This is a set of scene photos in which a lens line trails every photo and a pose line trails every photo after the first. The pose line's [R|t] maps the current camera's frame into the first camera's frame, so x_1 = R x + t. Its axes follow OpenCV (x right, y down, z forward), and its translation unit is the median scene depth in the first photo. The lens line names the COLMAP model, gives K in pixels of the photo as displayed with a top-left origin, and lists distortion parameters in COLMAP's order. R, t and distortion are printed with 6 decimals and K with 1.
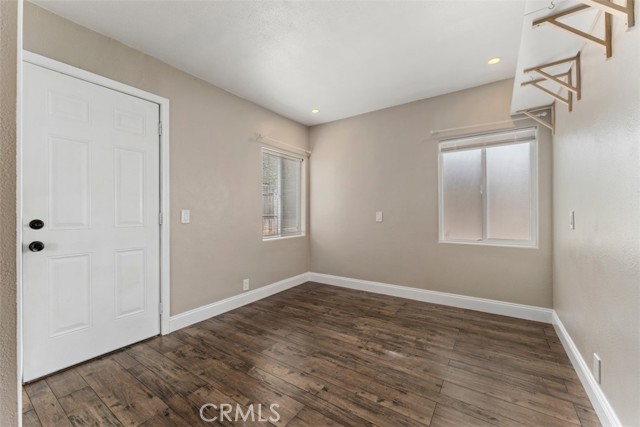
lens RADIAL K [[256.6, 0, 316.4], [0, 256.6, 214.4], [0, 0, 1]] dist [0.002293, 0.000148]
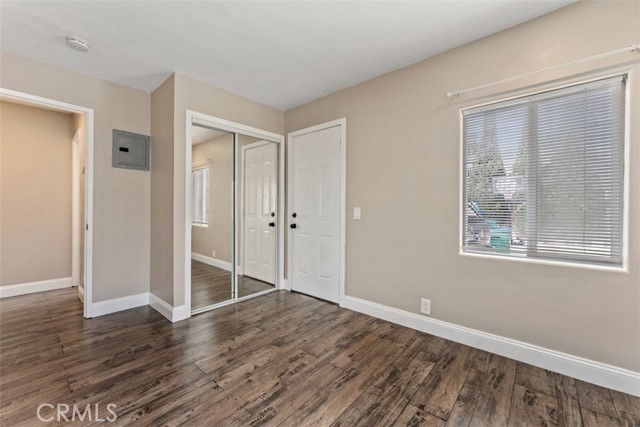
lens RADIAL K [[256.6, 0, 319.0], [0, 256.6, 212.3], [0, 0, 1]] dist [0.002293, 0.000148]
pose [[-0.103380, 0.012074, -0.994569, 0.697558], [-0.008813, 0.999876, 0.013054, -0.010175], [0.994603, 0.010115, -0.103261, 1.066998]]
